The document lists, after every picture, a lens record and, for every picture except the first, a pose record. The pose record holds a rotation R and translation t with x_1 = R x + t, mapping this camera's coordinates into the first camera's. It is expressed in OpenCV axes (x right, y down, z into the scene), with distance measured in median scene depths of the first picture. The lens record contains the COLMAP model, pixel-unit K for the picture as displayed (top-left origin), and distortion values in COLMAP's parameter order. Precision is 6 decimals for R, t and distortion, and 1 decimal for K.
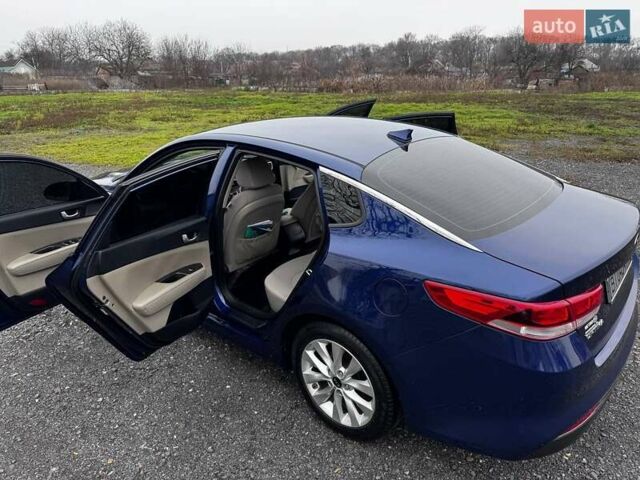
lens RADIAL K [[455.9, 0, 317.7], [0, 455.9, 233.8], [0, 0, 1]] dist [0.015524, -0.023846]
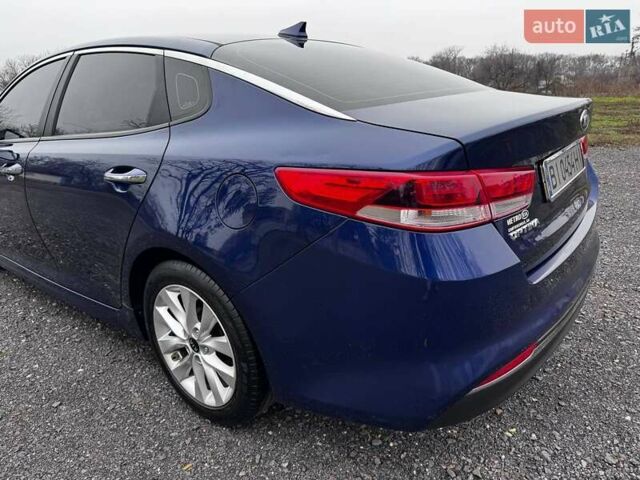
lens RADIAL K [[459.1, 0, 320.0], [0, 459.1, 240.0], [0, 0, 1]] dist [-0.002257, -0.007283]
pose [[0.999003, -0.033750, 0.029218, 0.231396], [0.034743, 0.998812, -0.034181, 0.195275], [-0.028029, 0.035162, 0.998988, 0.269523]]
